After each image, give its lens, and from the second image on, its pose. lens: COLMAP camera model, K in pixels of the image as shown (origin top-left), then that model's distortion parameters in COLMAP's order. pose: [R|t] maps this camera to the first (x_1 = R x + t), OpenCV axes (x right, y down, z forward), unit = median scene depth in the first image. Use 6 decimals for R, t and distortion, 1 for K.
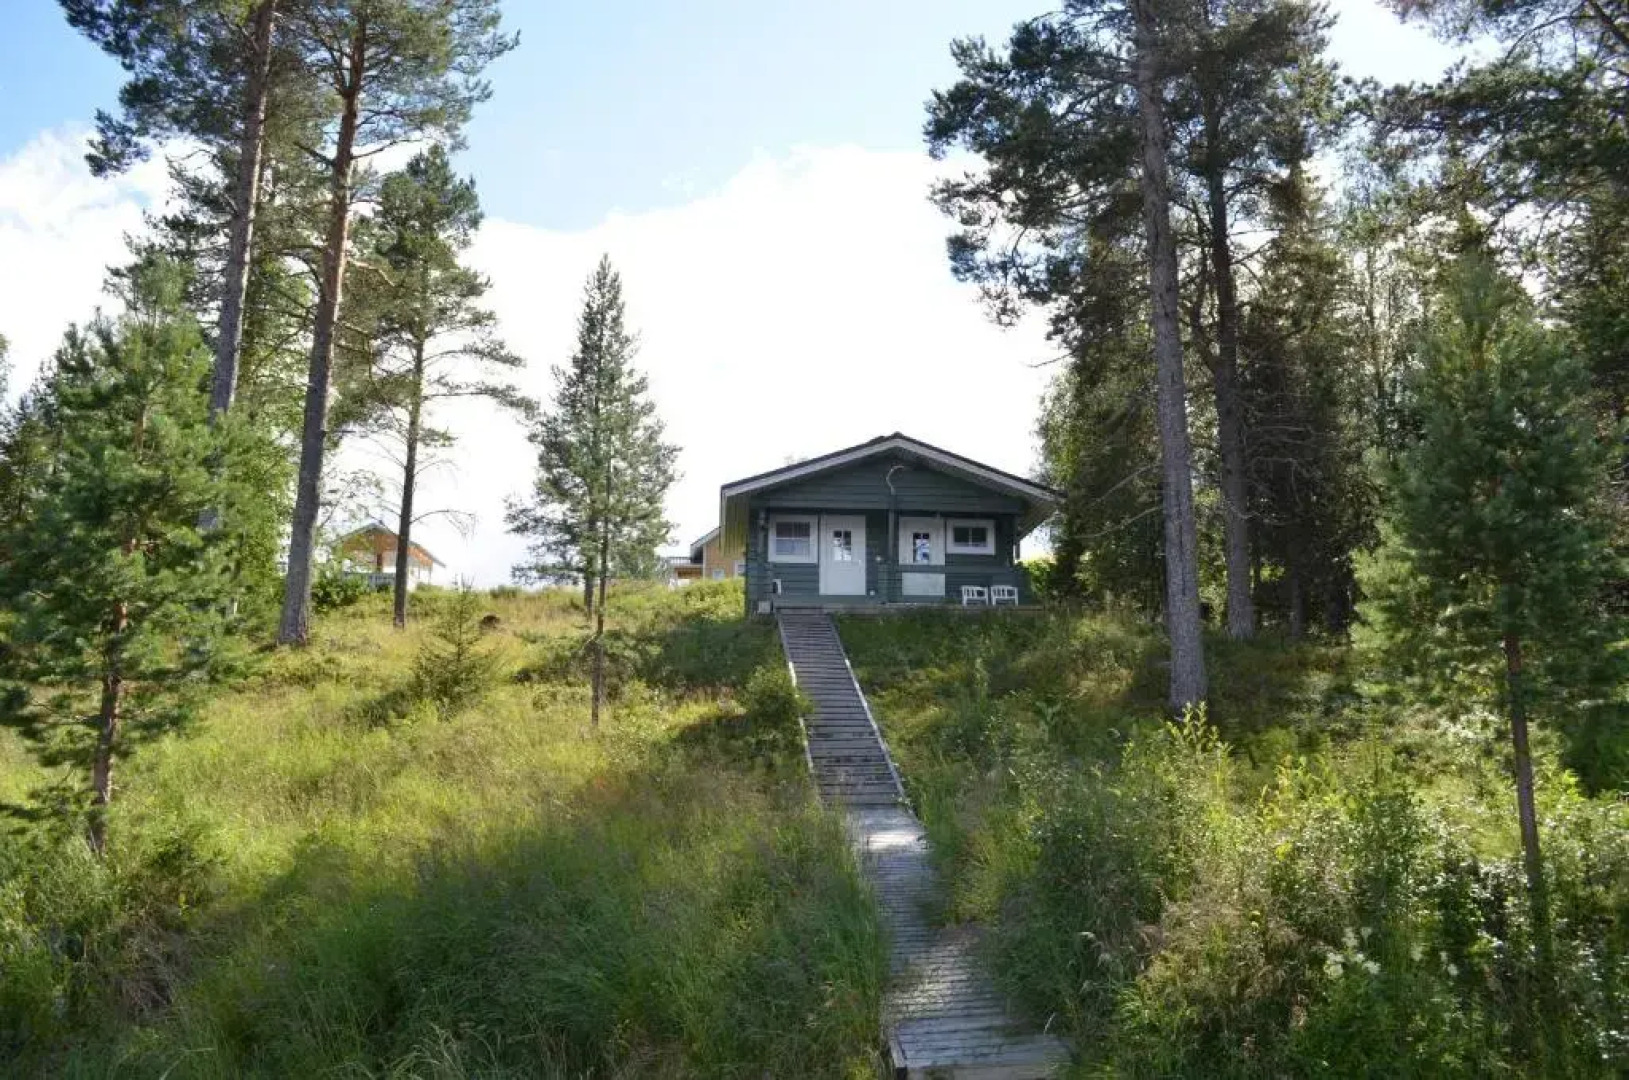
lens RADIAL K [[1261.7, 0, 814.5], [0, 1261.7, 540.0], [0, 0, 1]] dist [-0.060017, -0.006356]
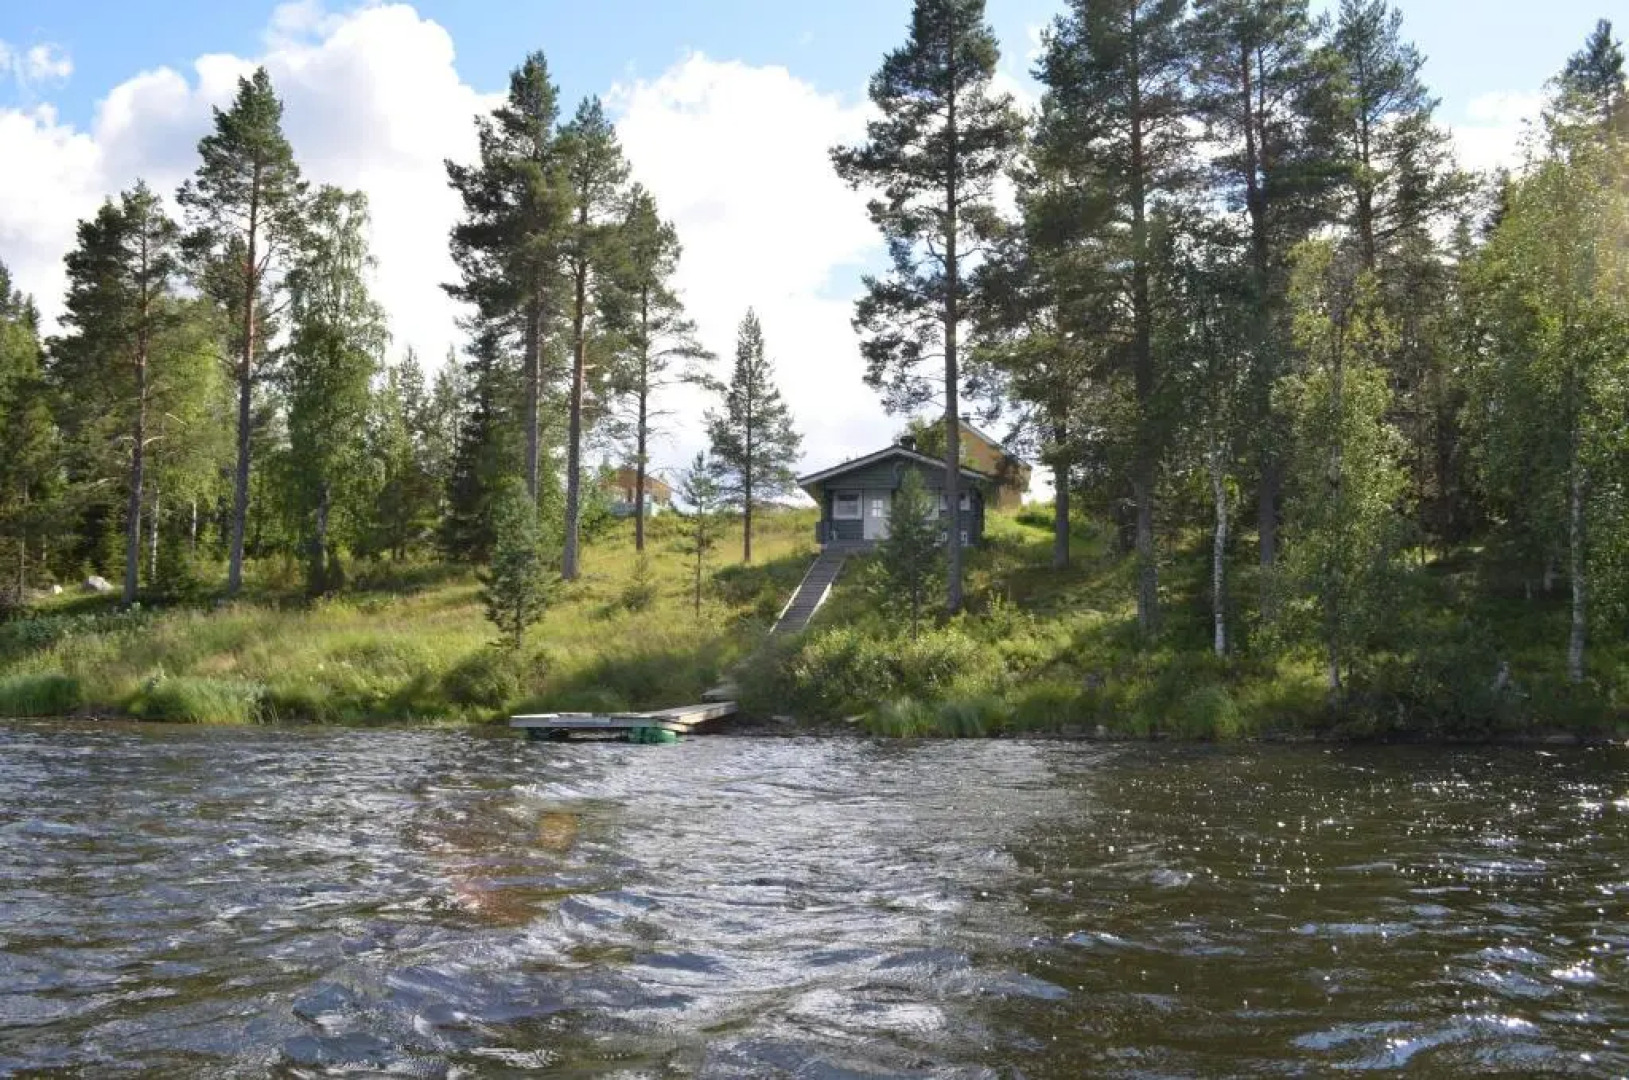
lens RADIAL K [[1261.7, 0, 814.5], [0, 1261.7, 540.0], [0, 0, 1]] dist [-0.060017, -0.006356]
pose [[0.979067, -0.025100, -0.201985, 0.220761], [0.042961, 0.995494, 0.084535, -0.077688], [0.198953, -0.091443, 0.975734, -0.519817]]
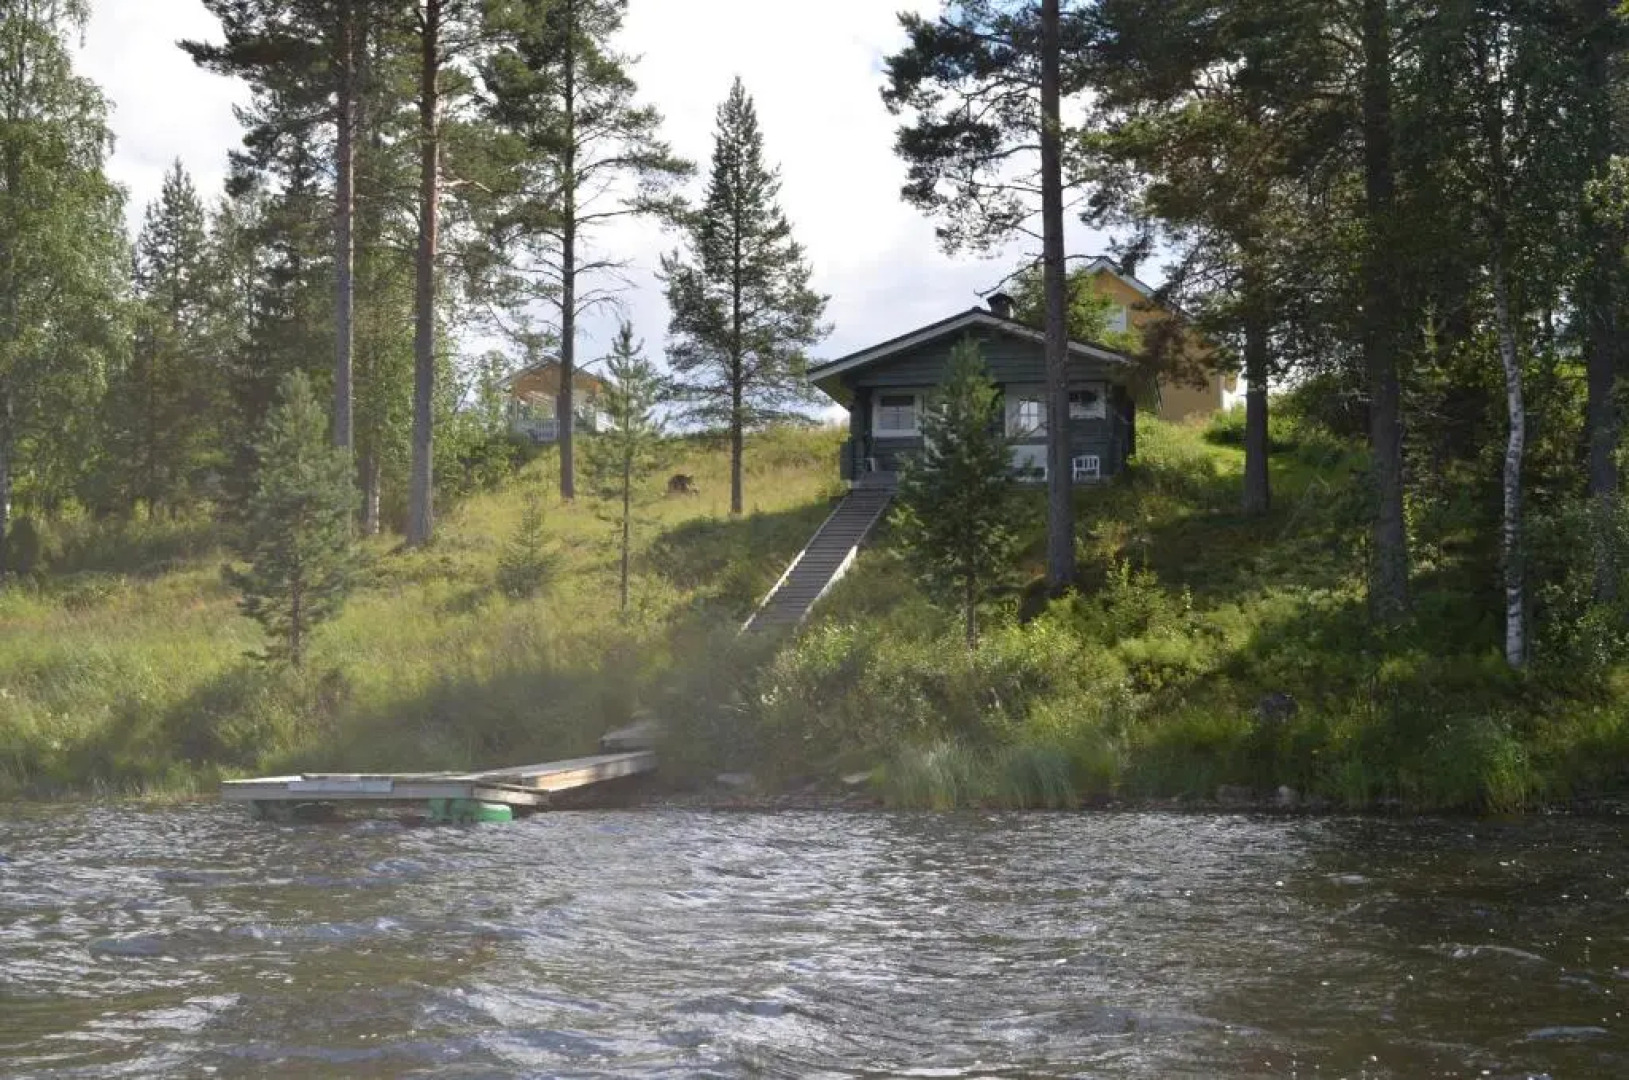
lens RADIAL K [[2094.0, 0, 814.5], [0, 2094.0, 540.0], [0, 0, 1]] dist [-0.021715, 0.019741]
pose [[0.969602, -0.032787, -0.242481, 0.249026], [0.061224, 0.991968, 0.110687, -0.068926], [0.236905, -0.122168, 0.963821, -0.479429]]
